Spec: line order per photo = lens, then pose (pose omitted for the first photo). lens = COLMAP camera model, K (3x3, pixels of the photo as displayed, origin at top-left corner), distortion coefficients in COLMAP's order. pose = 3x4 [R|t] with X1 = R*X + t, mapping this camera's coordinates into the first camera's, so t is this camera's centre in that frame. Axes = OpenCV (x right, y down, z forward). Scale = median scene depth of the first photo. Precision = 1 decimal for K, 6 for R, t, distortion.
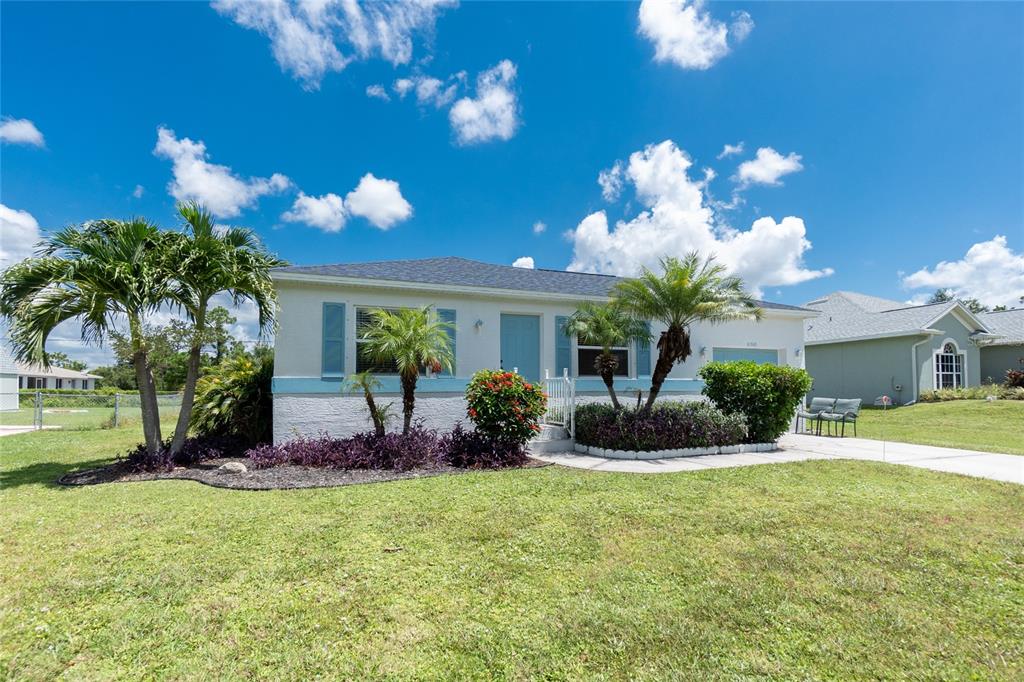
lens RADIAL K [[439.2, 0, 512.0], [0, 439.2, 341.0], [0, 0, 1]] dist [-0.000229, 0.000254]
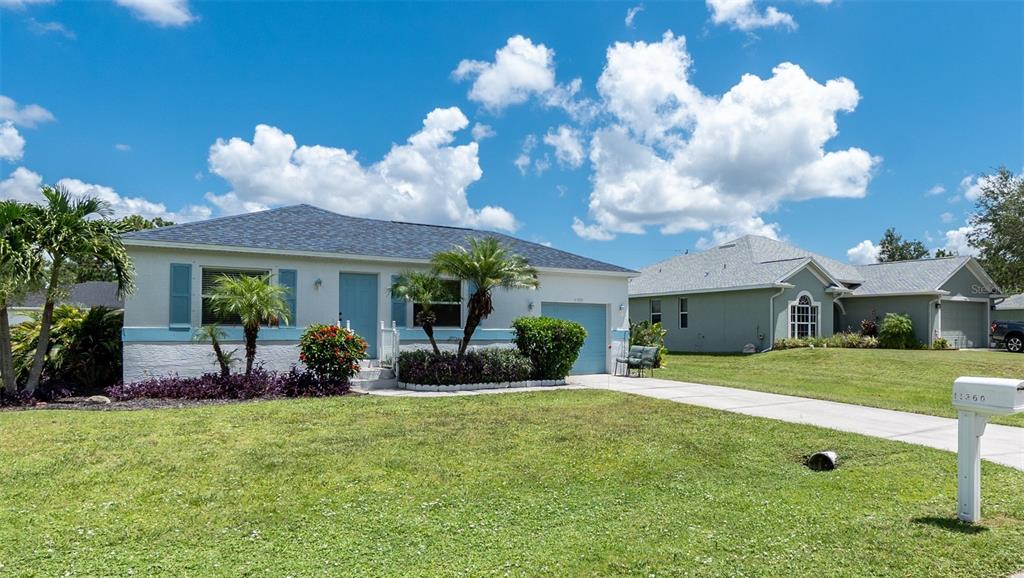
lens RADIAL K [[491.0, 0, 511.9], [0, 491.0, 311.8], [0, 0, 1]] dist [-0.004002, -0.001094]
pose [[0.968977, 0.018494, 0.246458, 0.127624], [-0.033469, 0.997830, 0.056710, -0.064473], [-0.244875, -0.063200, 0.967493, -0.484391]]
